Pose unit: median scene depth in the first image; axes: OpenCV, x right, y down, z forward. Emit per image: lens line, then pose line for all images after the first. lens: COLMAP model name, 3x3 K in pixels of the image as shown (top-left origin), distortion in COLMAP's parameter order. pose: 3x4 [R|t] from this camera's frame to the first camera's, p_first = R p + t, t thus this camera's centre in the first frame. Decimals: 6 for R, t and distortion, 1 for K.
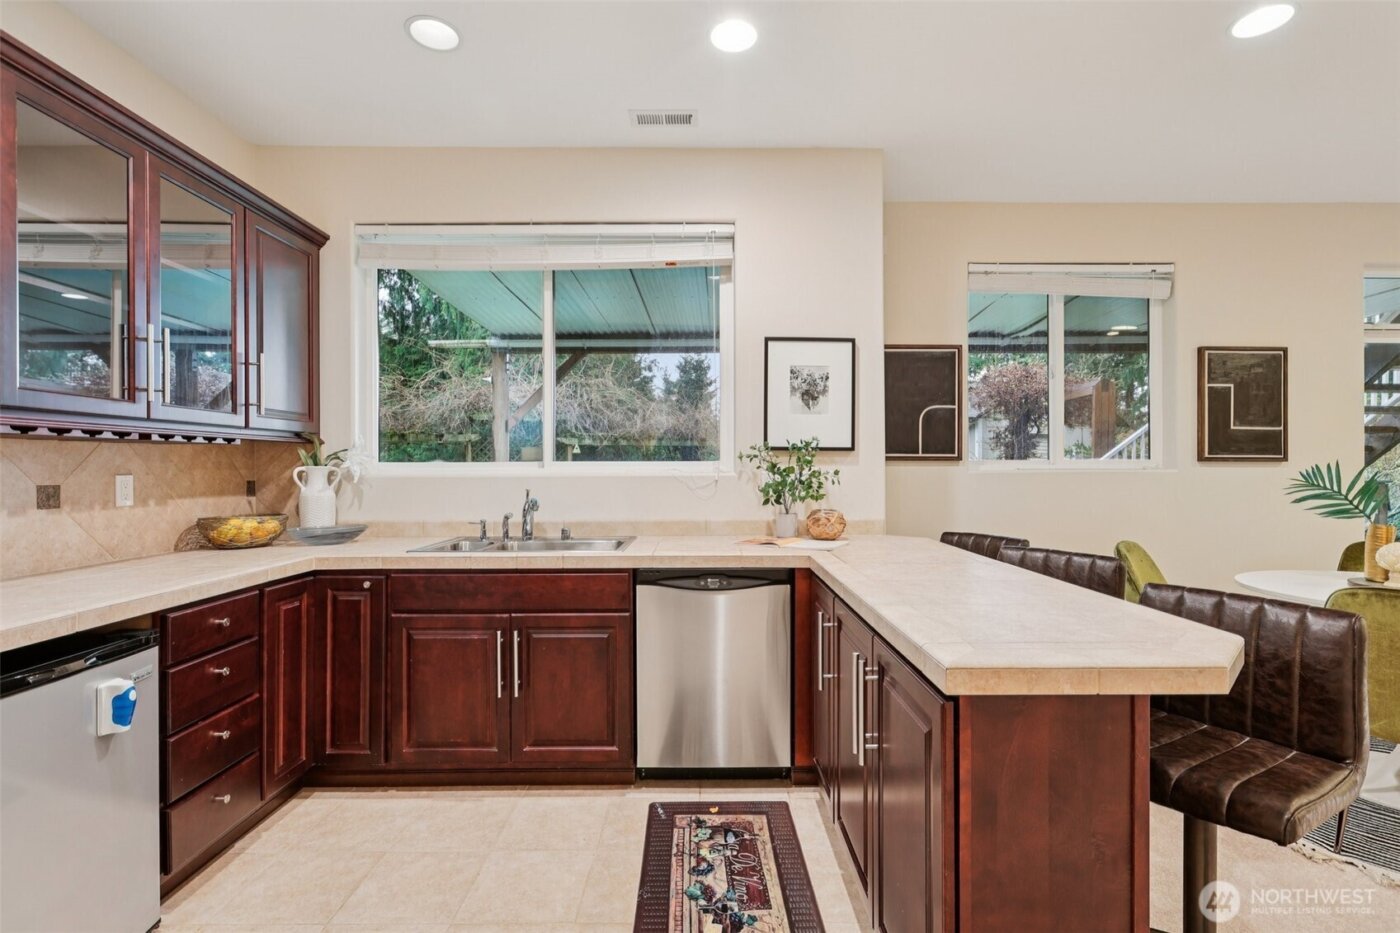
lens RADIAL K [[668.7, 0, 717.4], [0, 668.7, 463.9], [0, 0, 1]] dist [-0.001772, 0.001194]
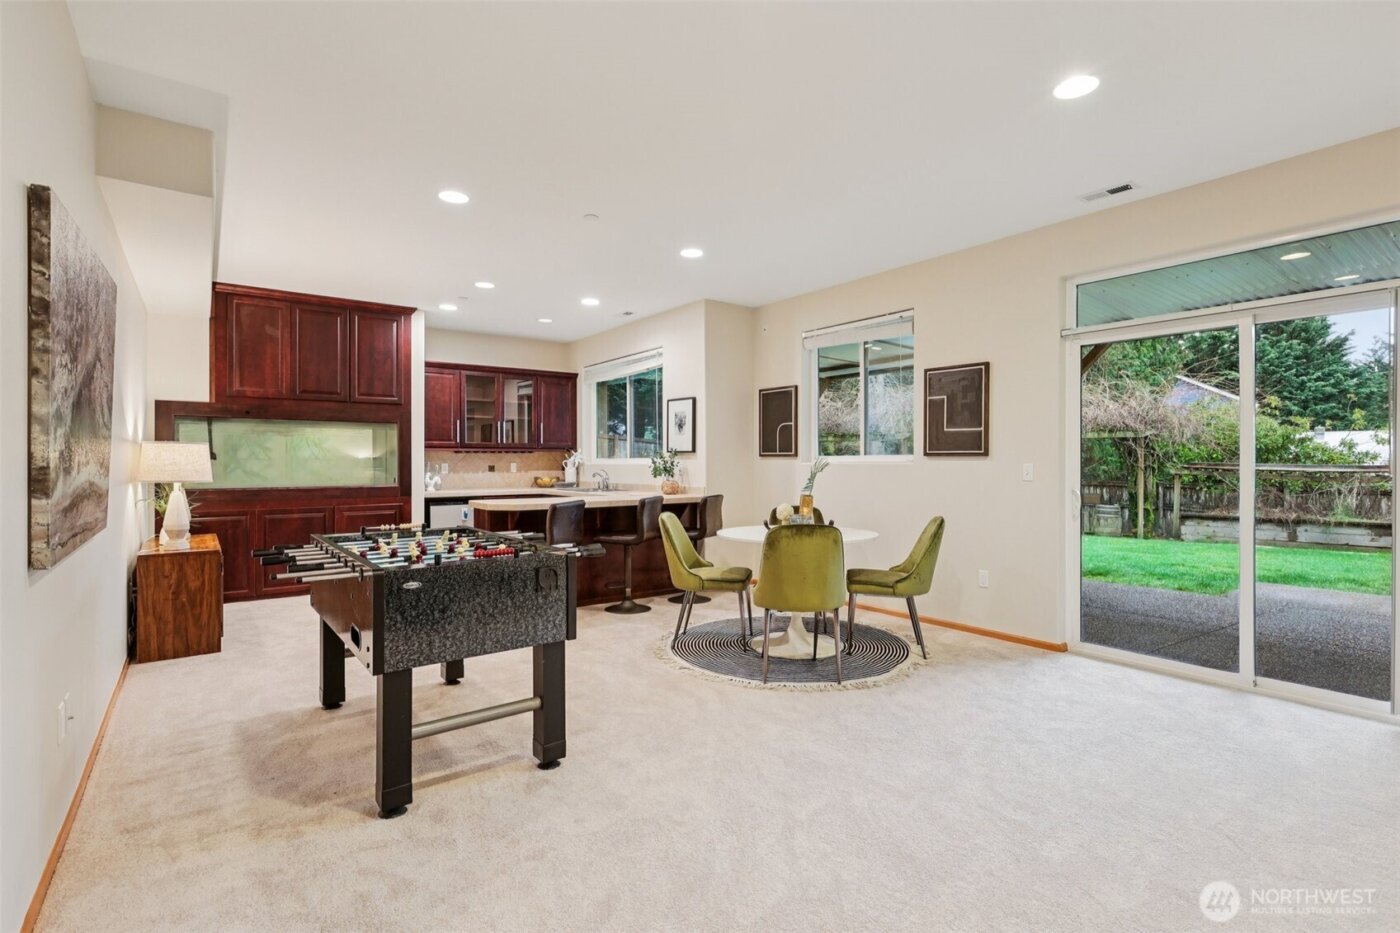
lens RADIAL K [[668.7, 0, 700.0], [0, 668.7, 464.1], [0, 0, 1]] dist [-0.001772, 0.001194]
pose [[0.586132, 0.004369, -0.810204, 1.912527], [0.003194, 0.999965, 0.007703, 0.000463], [0.810209, -0.007103, 0.586098, -0.174882]]
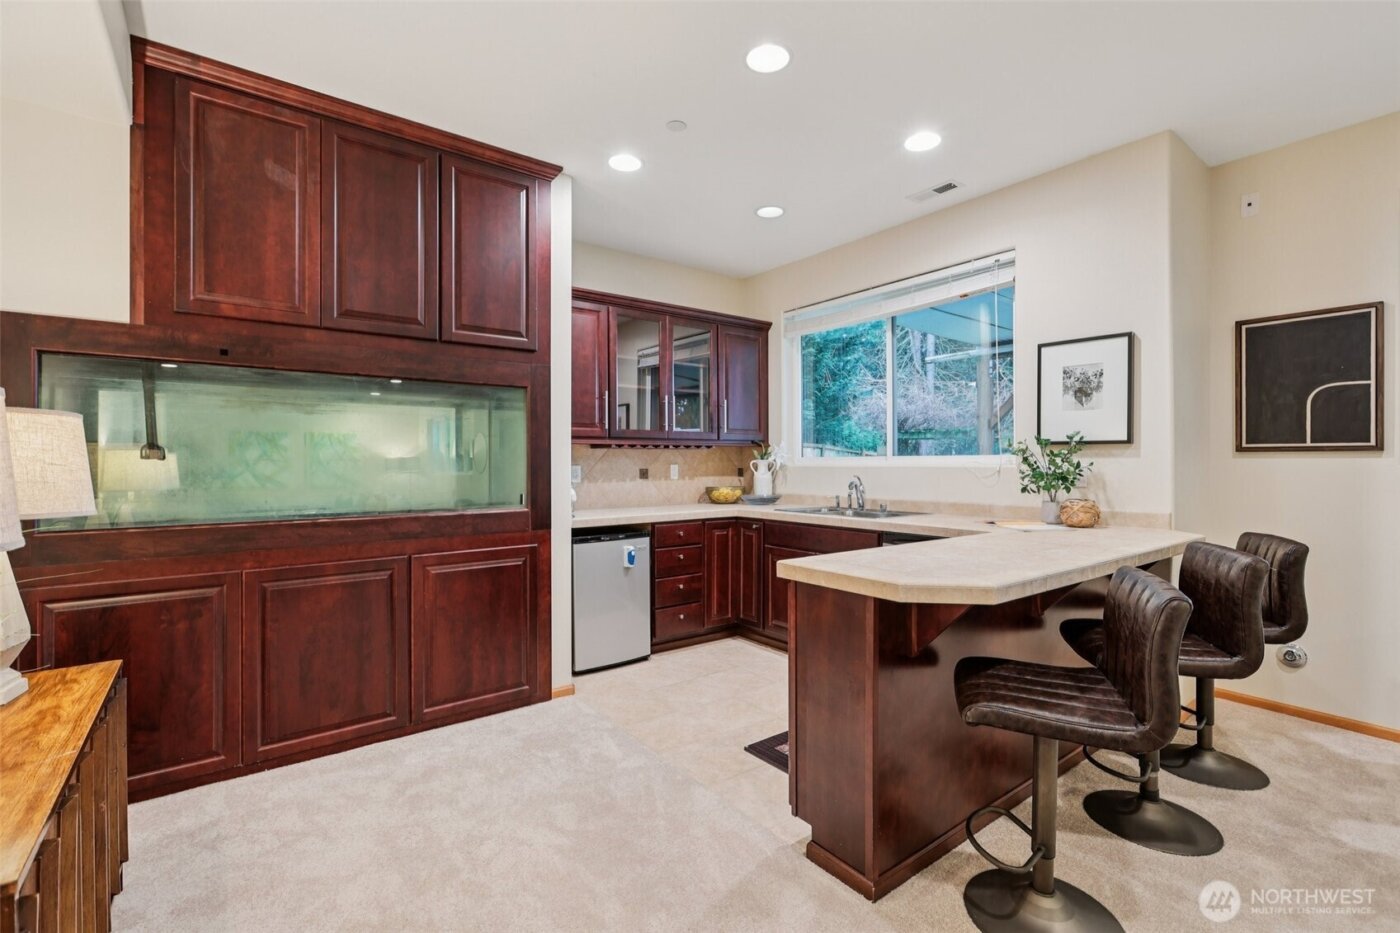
lens RADIAL K [[626.8, 0, 698.2], [0, 626.8, 463.8], [0, 0, 1]] dist [-0.003642, 0.004249]
pose [[0.594346, 0.002504, -0.804205, 0.593355], [0.004386, 0.999970, 0.006355, 0.002436], [0.804197, -0.007305, 0.594318, -0.090696]]
